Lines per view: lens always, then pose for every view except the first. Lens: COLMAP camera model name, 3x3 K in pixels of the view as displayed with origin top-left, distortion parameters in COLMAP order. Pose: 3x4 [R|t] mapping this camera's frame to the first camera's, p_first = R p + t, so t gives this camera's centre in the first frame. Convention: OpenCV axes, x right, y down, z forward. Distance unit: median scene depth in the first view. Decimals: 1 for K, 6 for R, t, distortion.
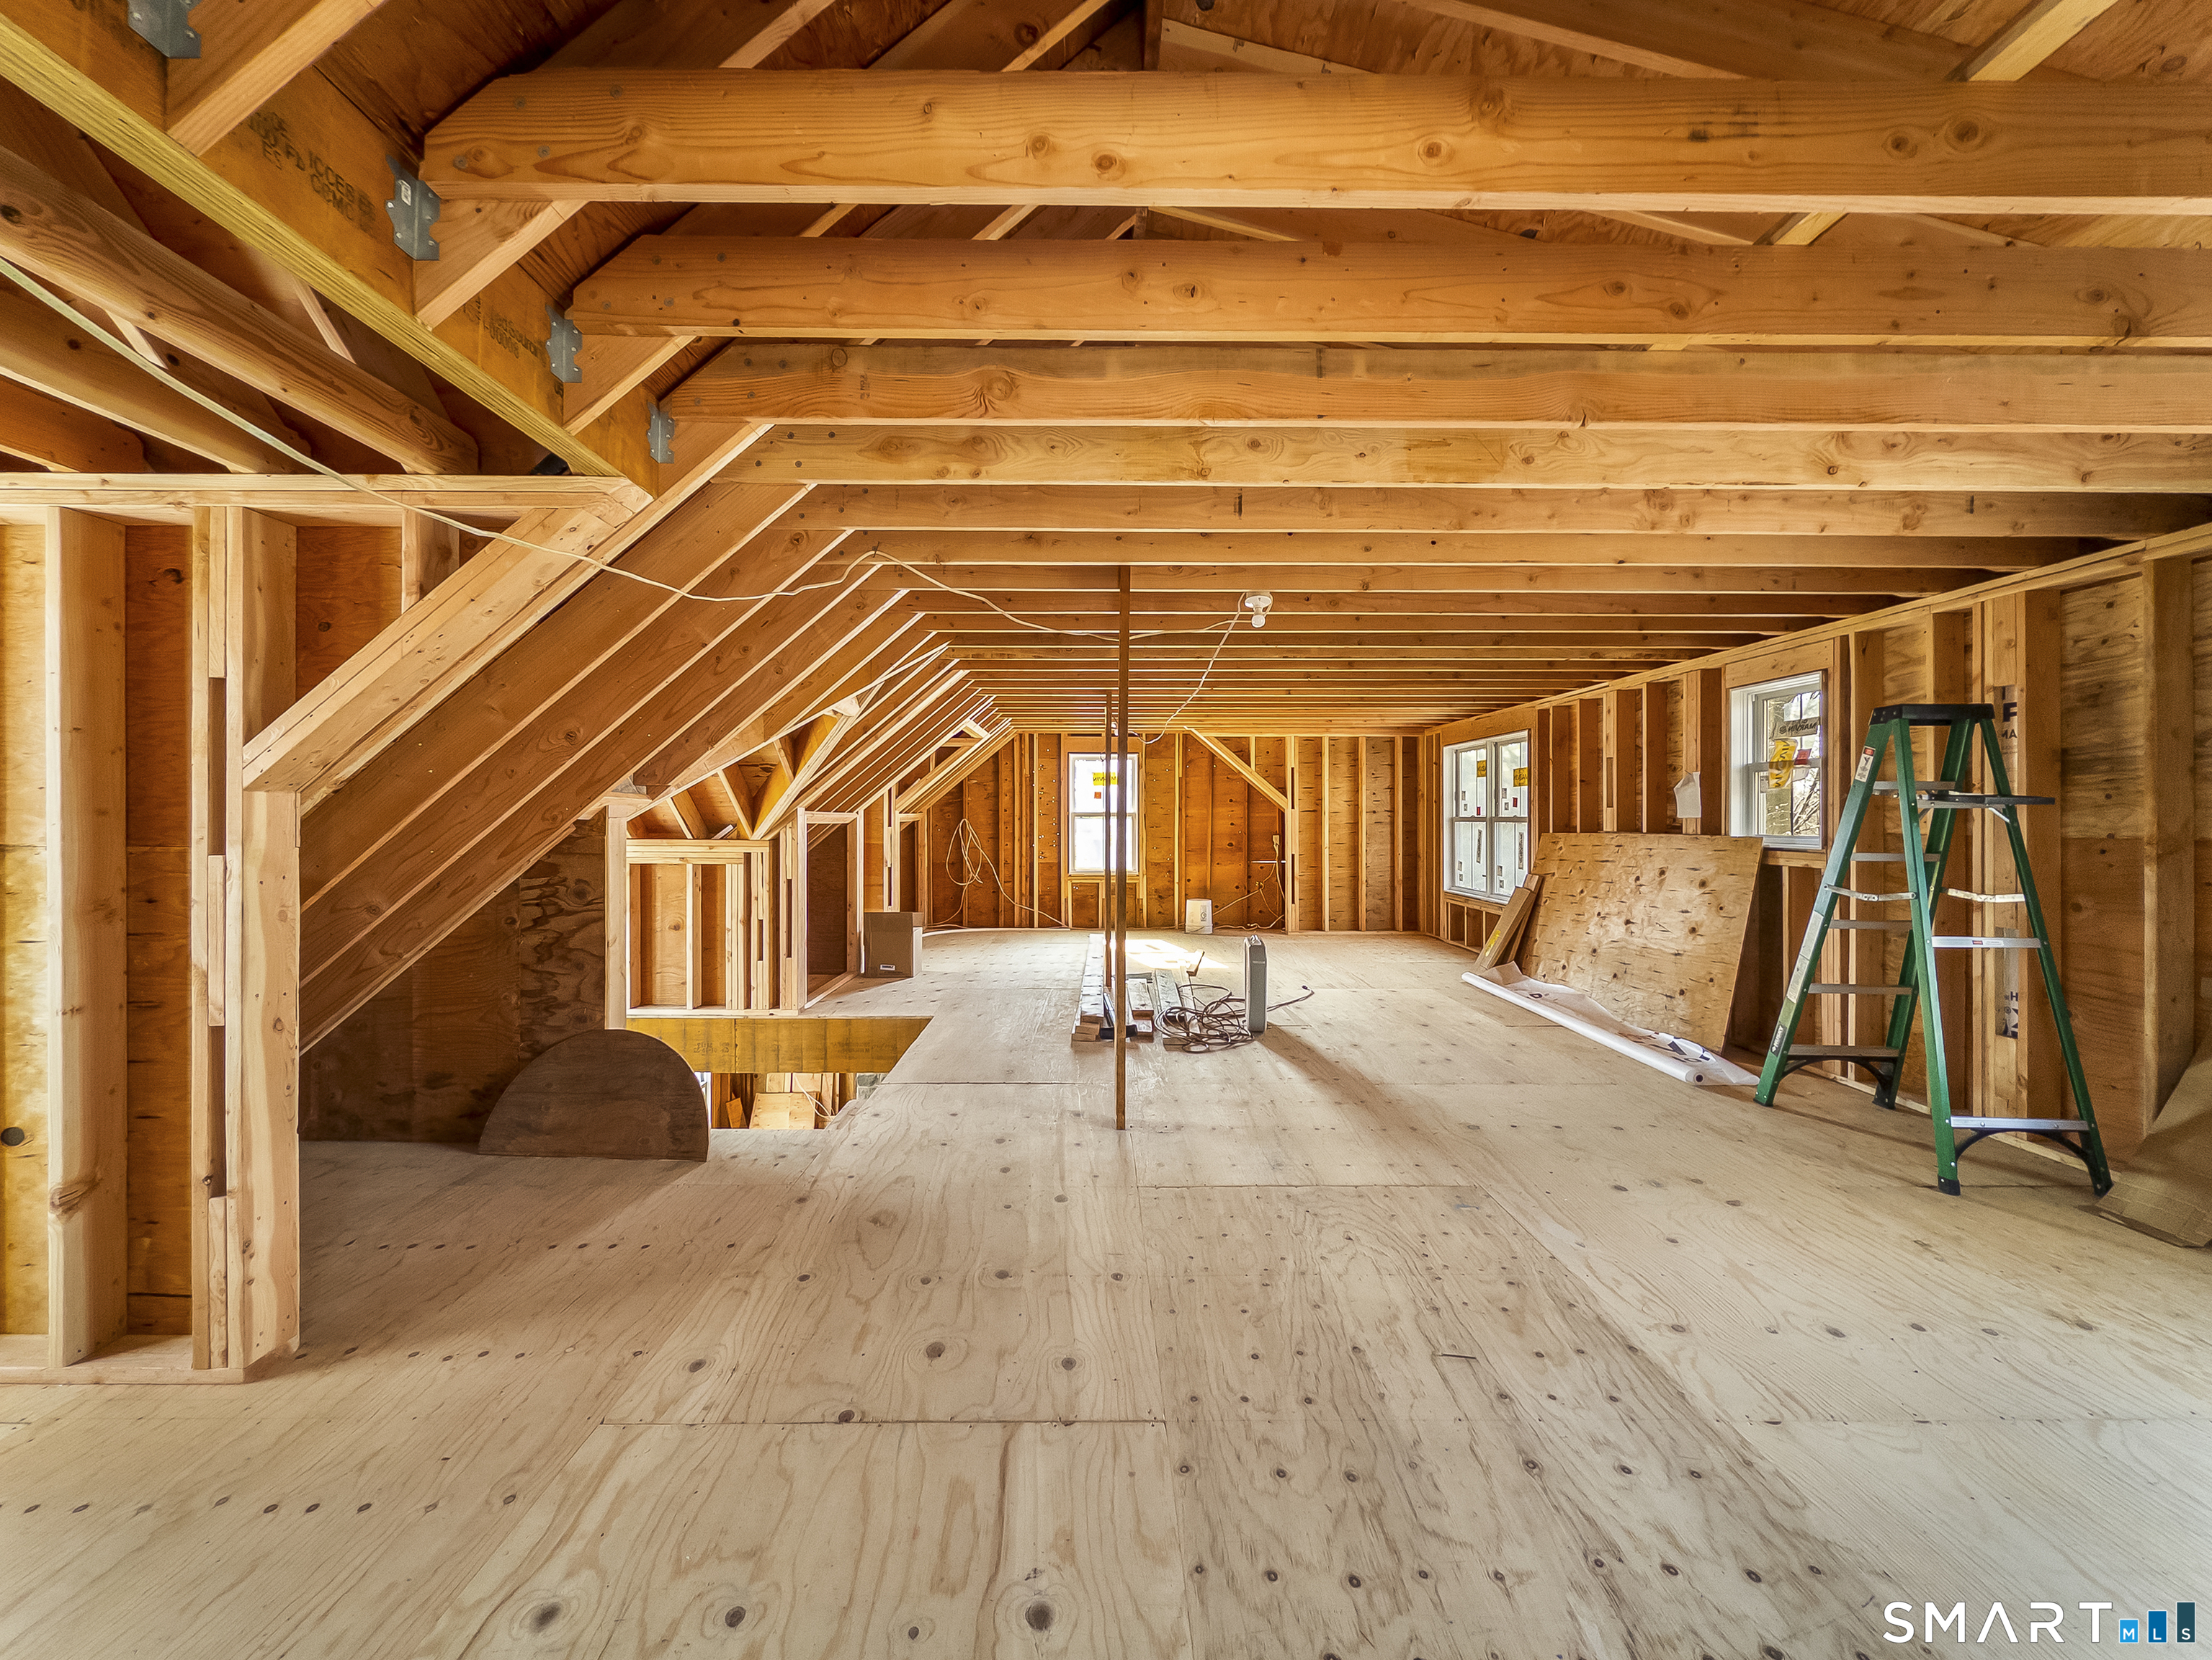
lens RADIAL K [[909.0, 0, 1107.7], [0, 909.0, 834.5], [0, 0, 1]] dist [-0.006440, -0.000112]
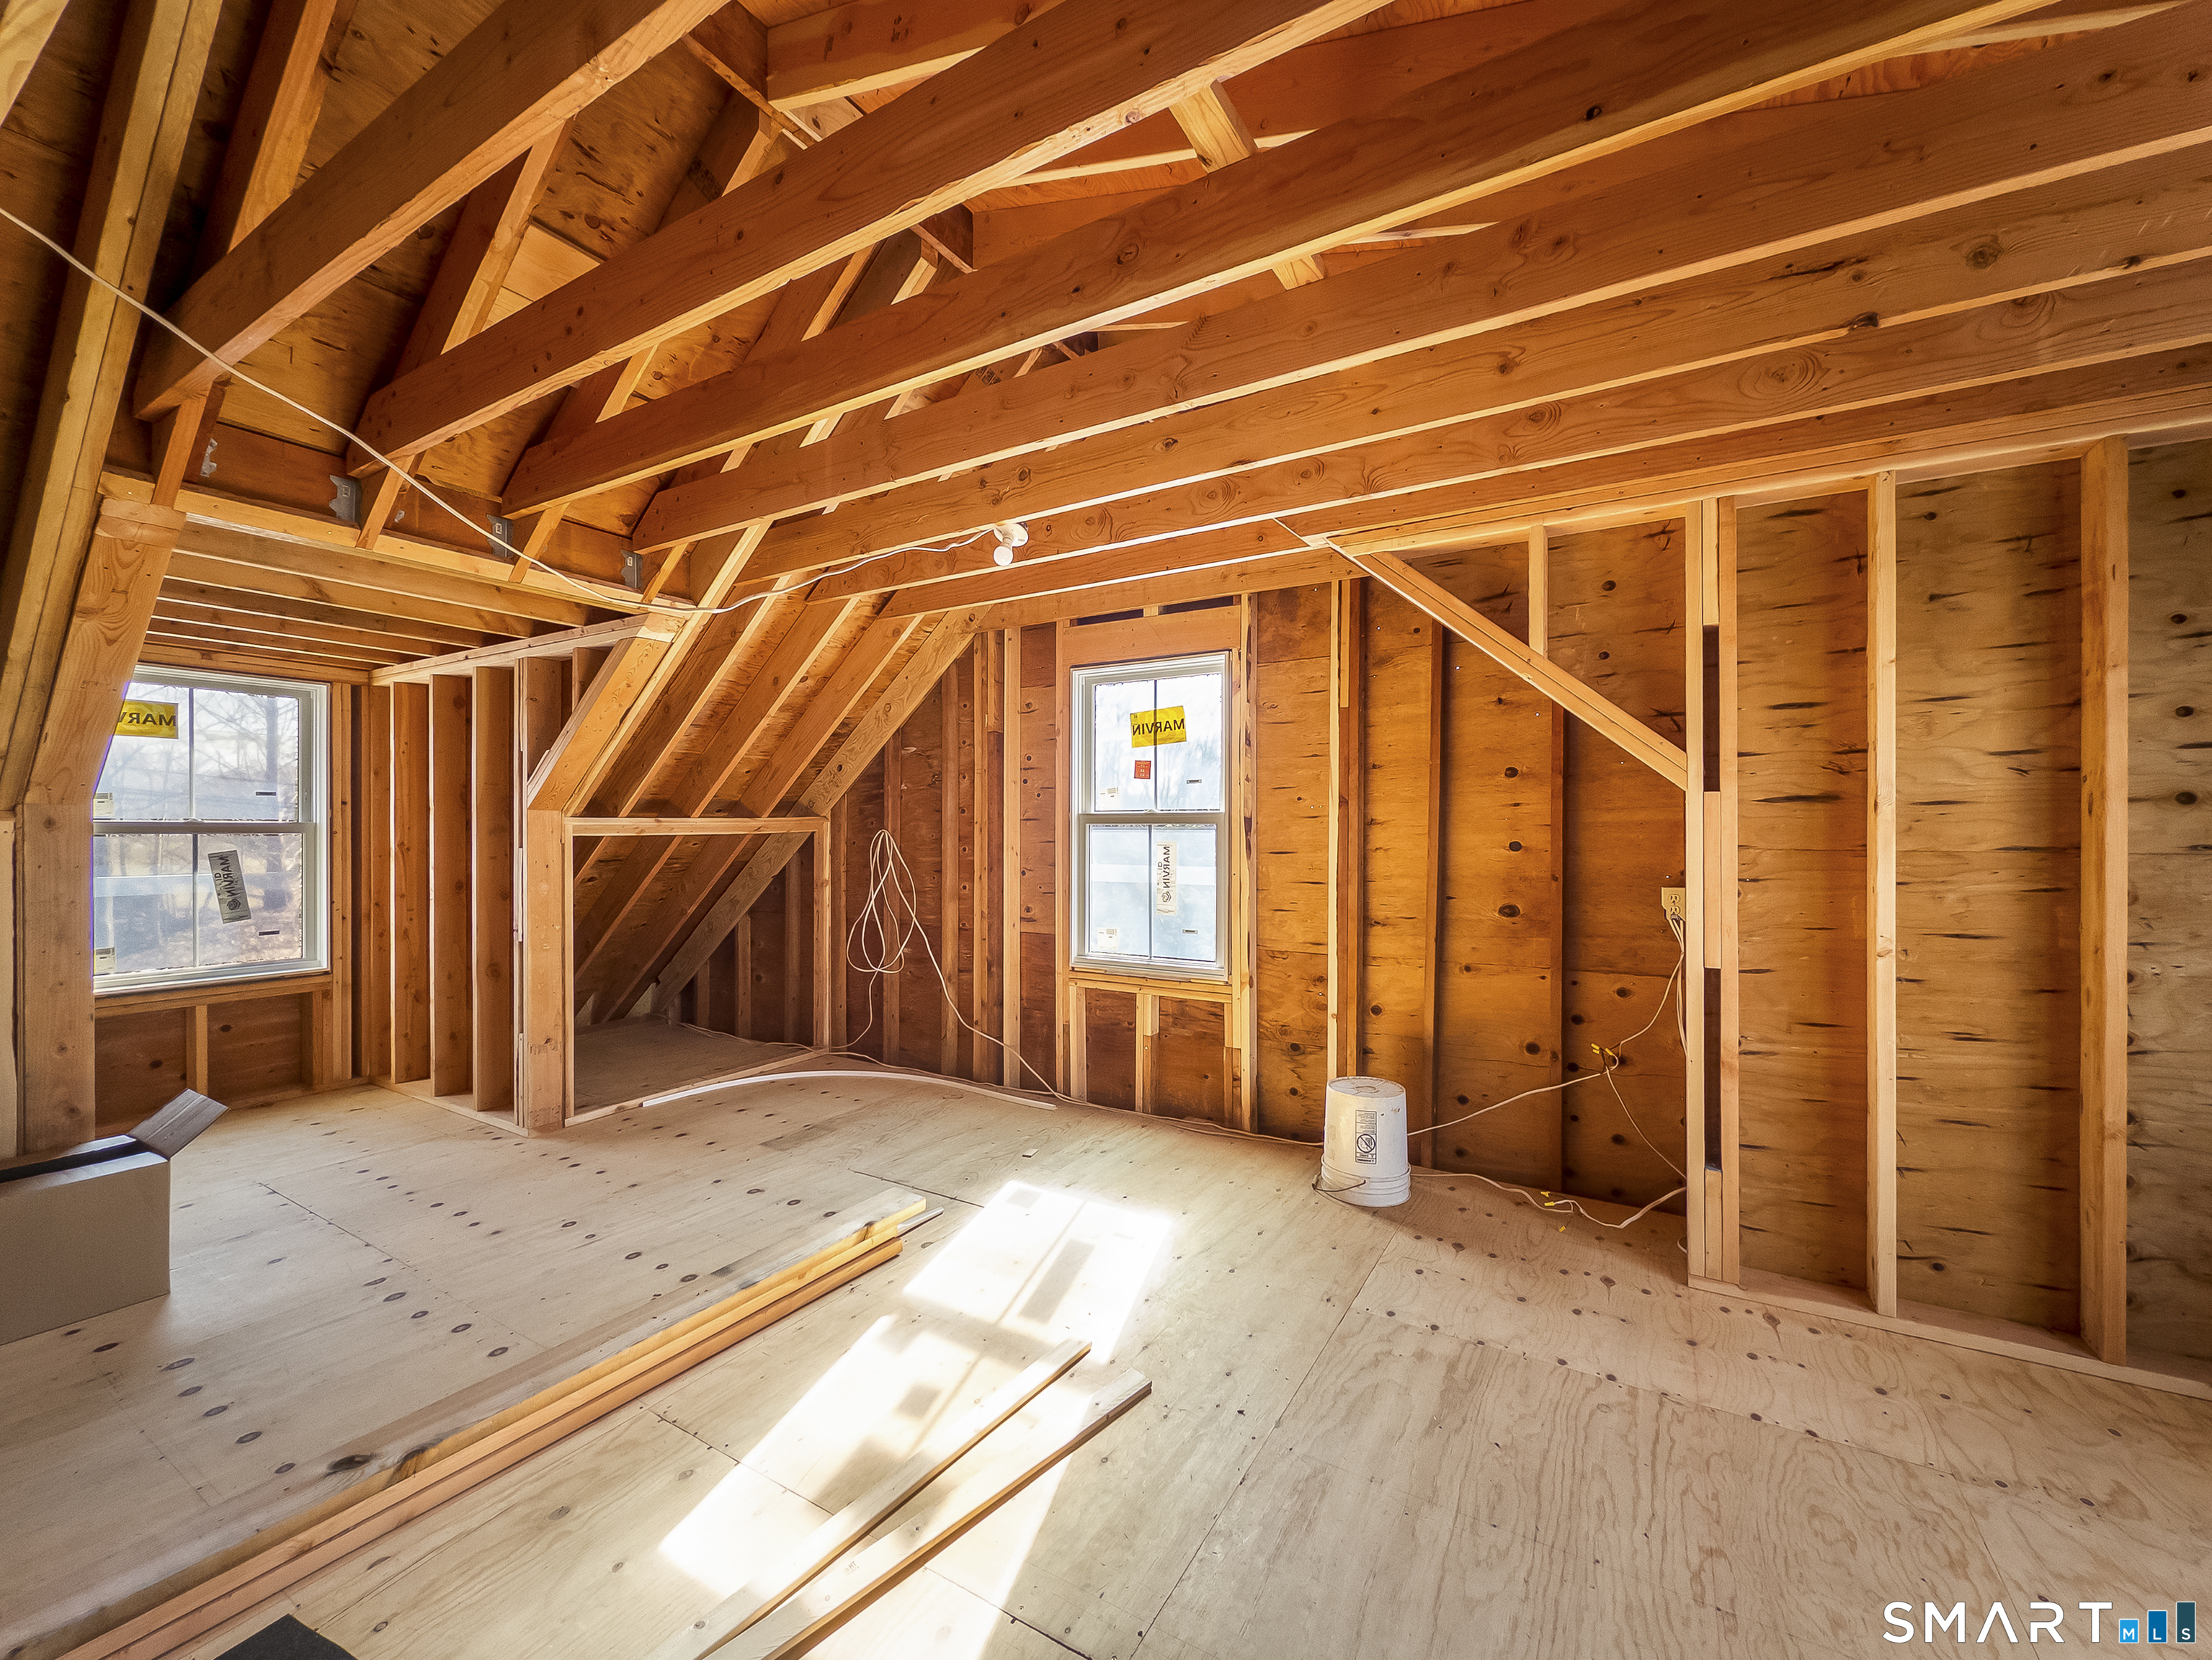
lens RADIAL K [[908.8, 0, 1101.9], [0, 908.8, 835.4], [0, 0, 1]] dist [-0.006440, -0.000112]
pose [[0.852080, 0.001040, -0.523411, 0.189847], [-0.002890, 0.999992, -0.002717, -0.014699], [0.523404, 0.003828, 0.852076, 0.693454]]
